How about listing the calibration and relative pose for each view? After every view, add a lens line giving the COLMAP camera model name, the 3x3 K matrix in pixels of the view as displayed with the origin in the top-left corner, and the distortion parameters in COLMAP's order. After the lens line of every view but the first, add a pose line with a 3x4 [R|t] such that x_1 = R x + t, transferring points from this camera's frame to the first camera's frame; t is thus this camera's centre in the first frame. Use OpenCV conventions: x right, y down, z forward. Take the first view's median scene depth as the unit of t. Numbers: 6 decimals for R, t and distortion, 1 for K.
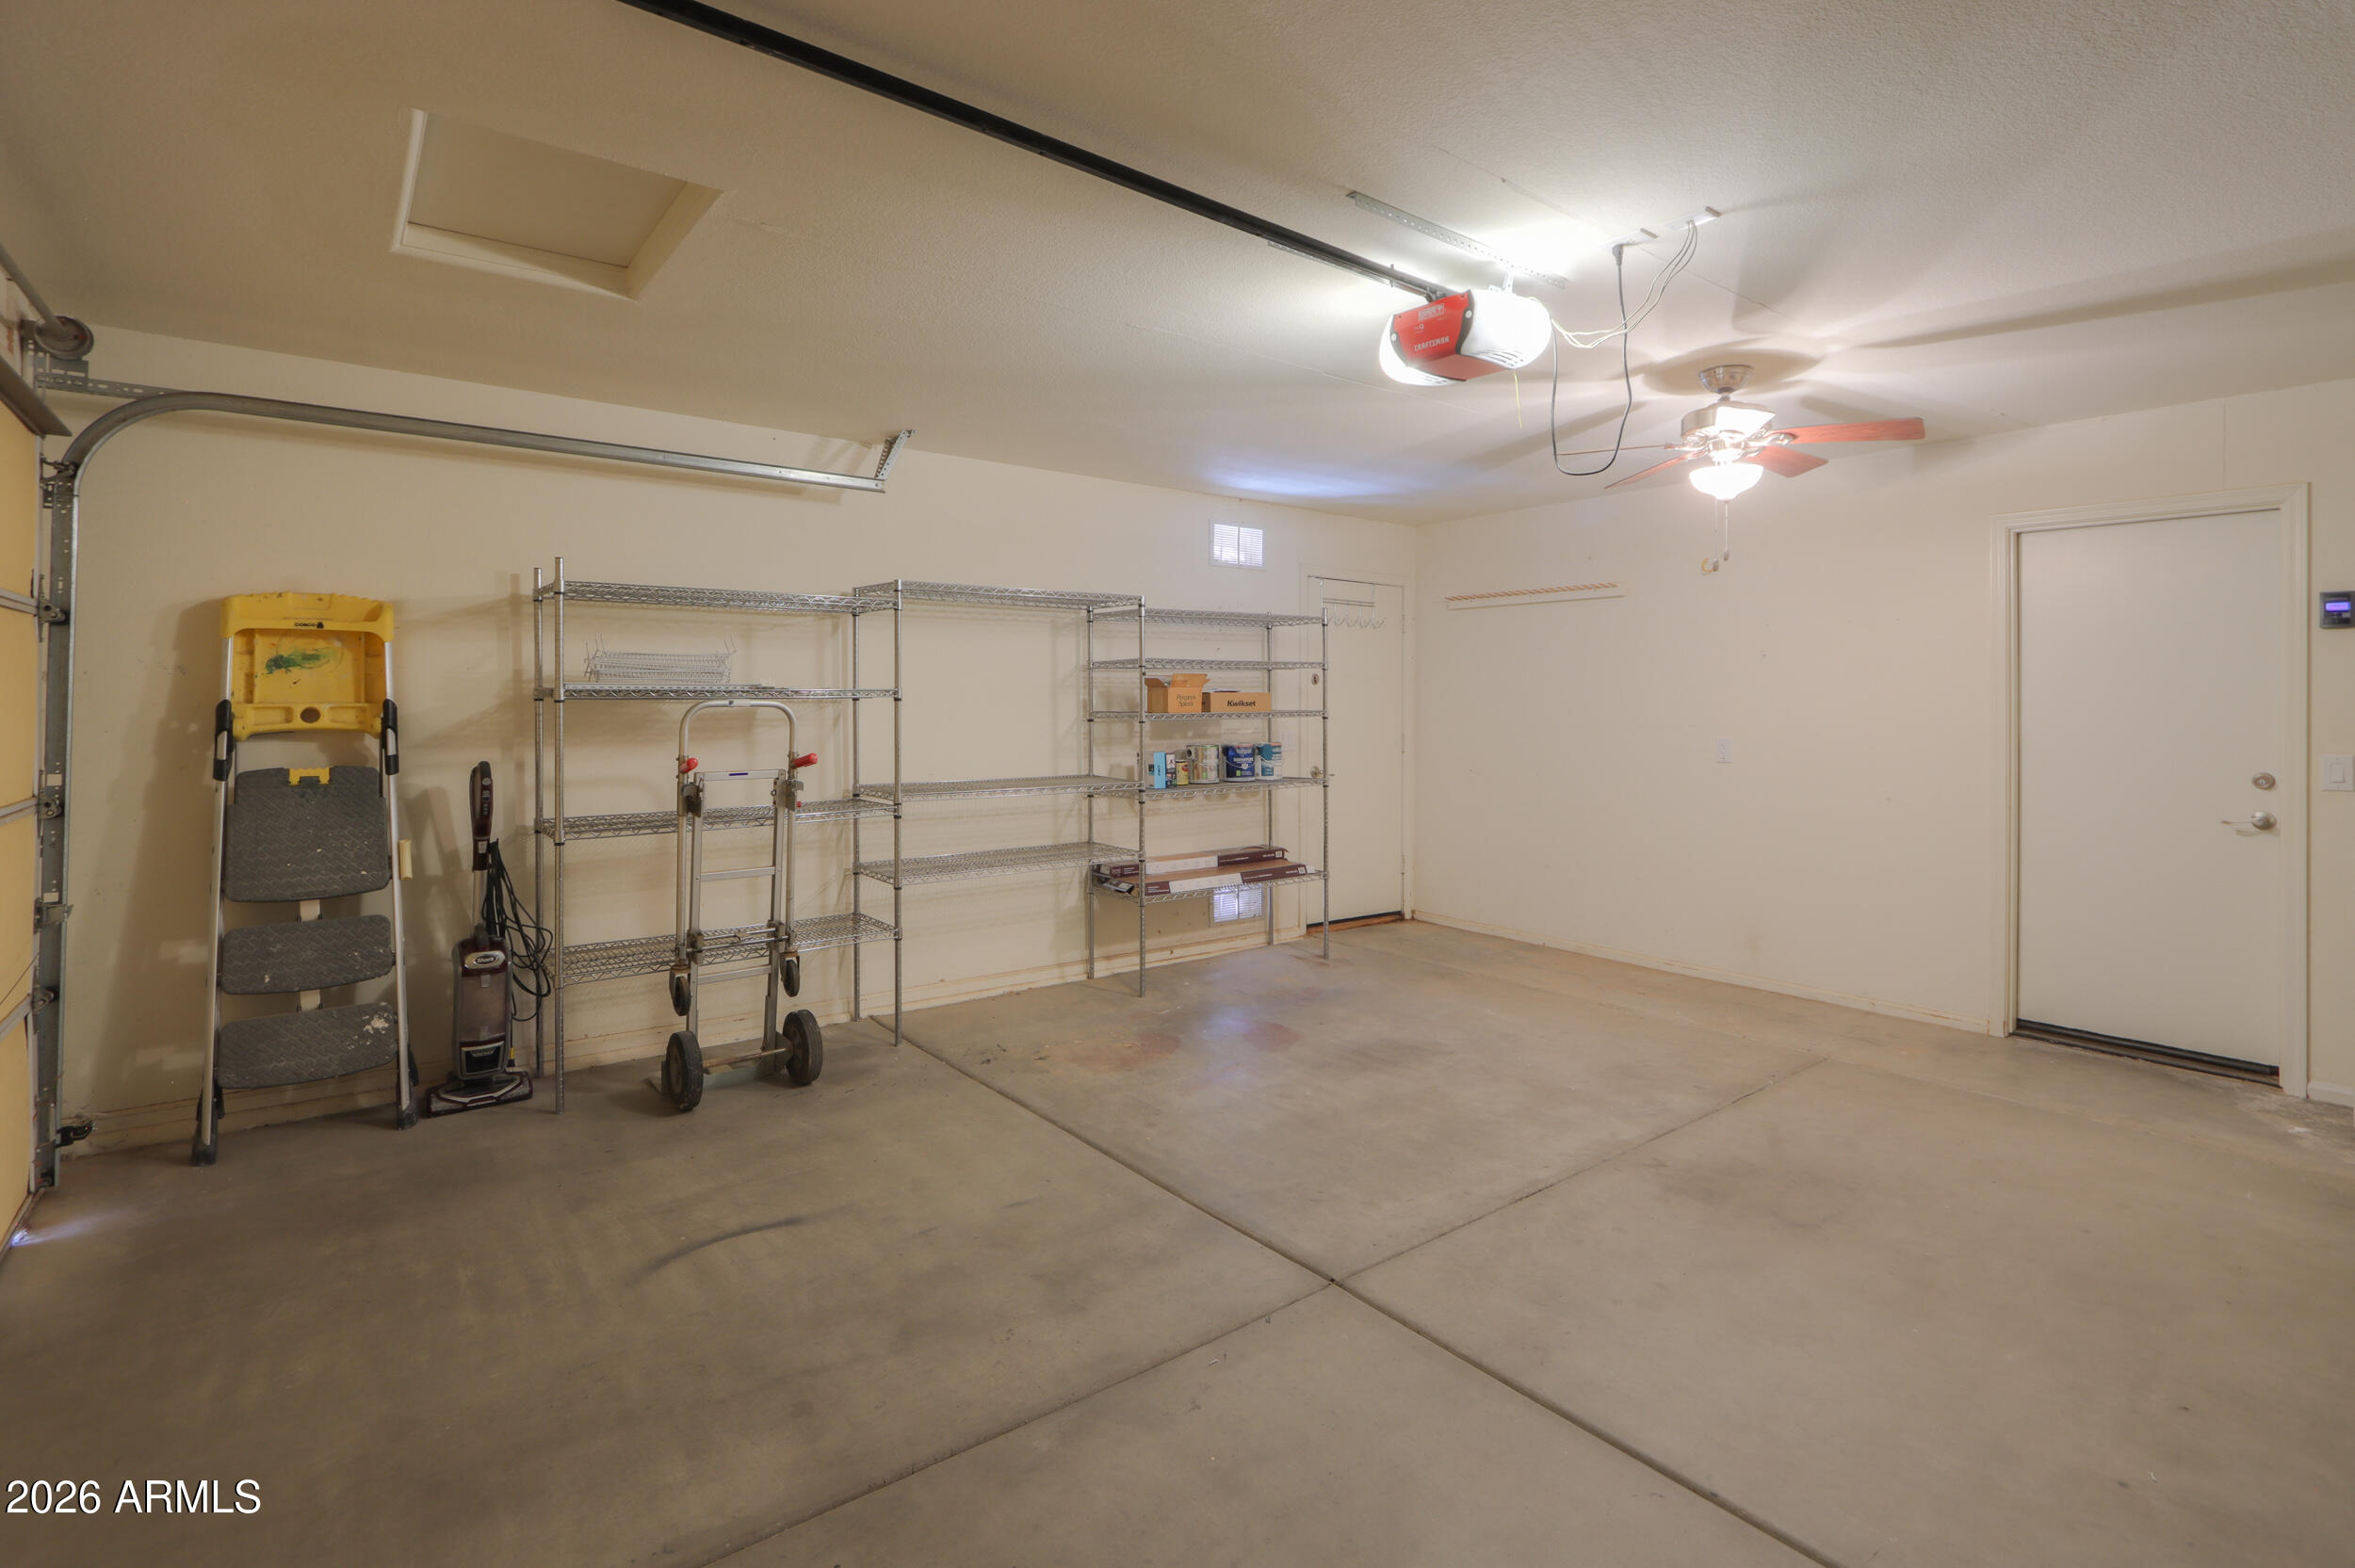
lens RADIAL K [[1117.9, 0, 1174.5], [0, 1117.9, 705.0], [0, 0, 1]] dist [0.003637, 0.000258]
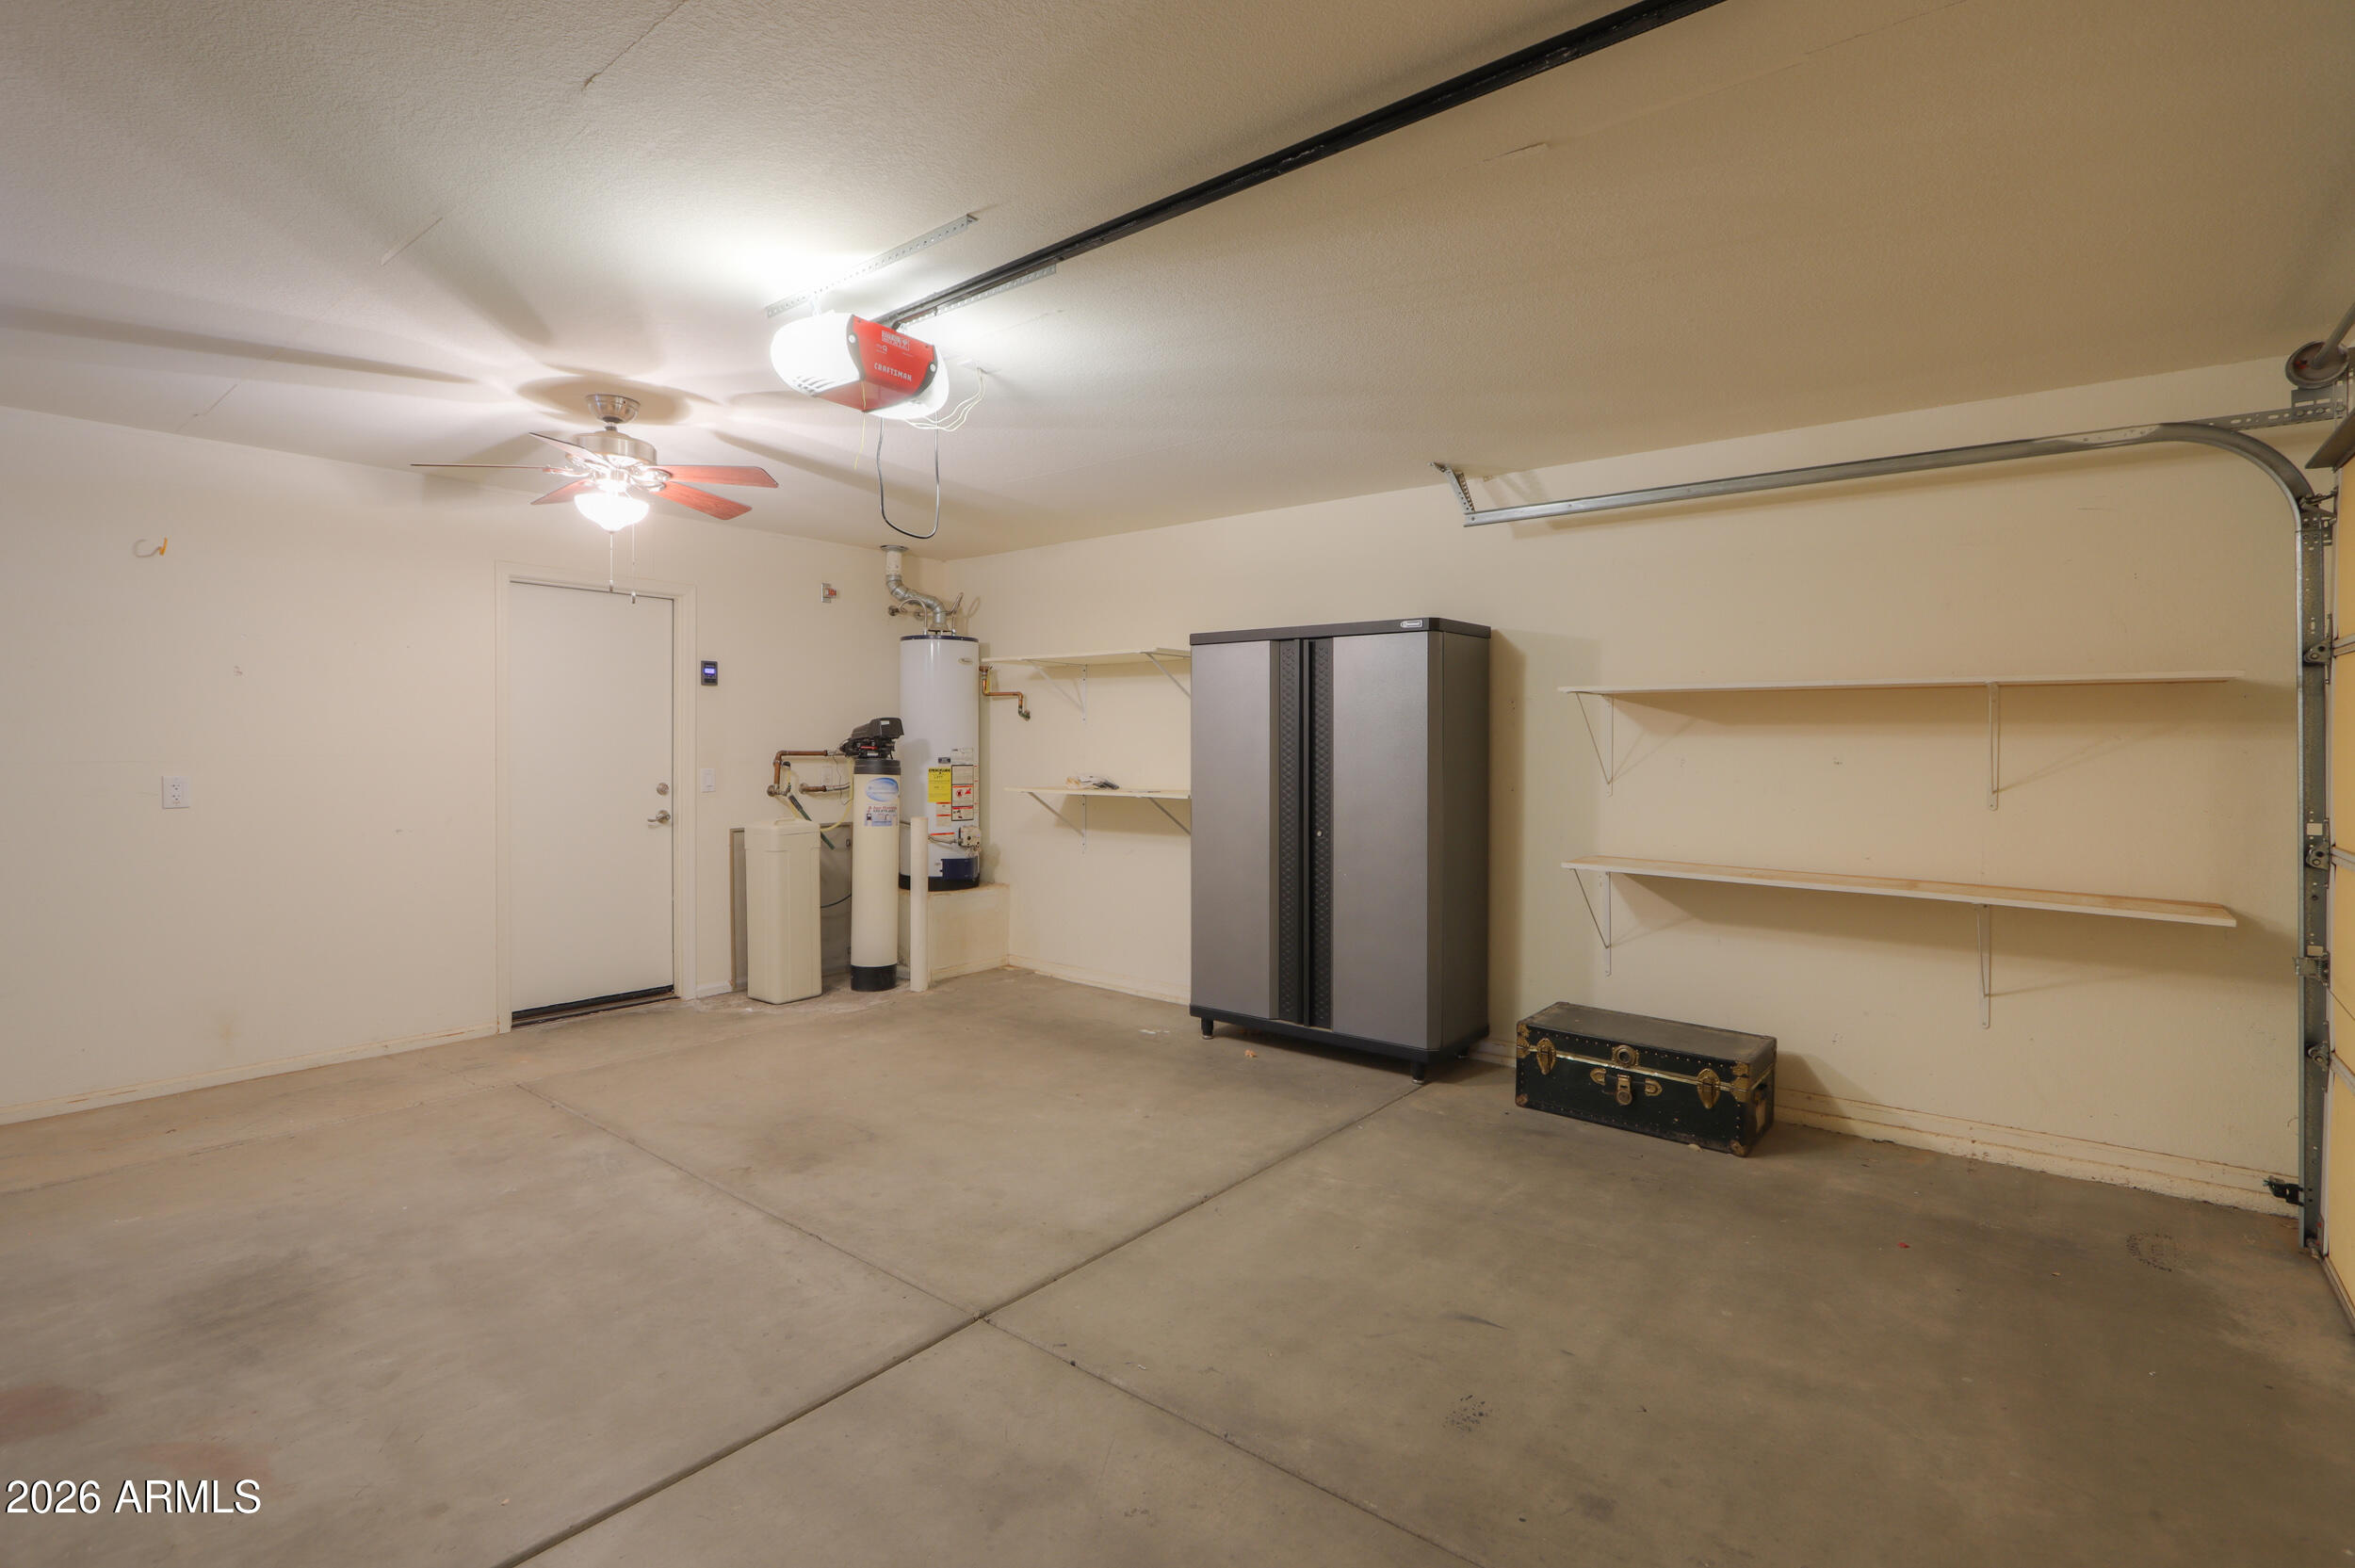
lens RADIAL K [[1120.7, 0, 1172.2], [0, 1120.7, 742.1], [0, 0, 1]] dist [-0.004990, -0.000052]
pose [[-0.239017, -0.005131, 0.971002, -0.746129], [-0.002507, 0.999986, 0.004667, 0.000917], [-0.971012, -0.001318, -0.239026, 0.932356]]
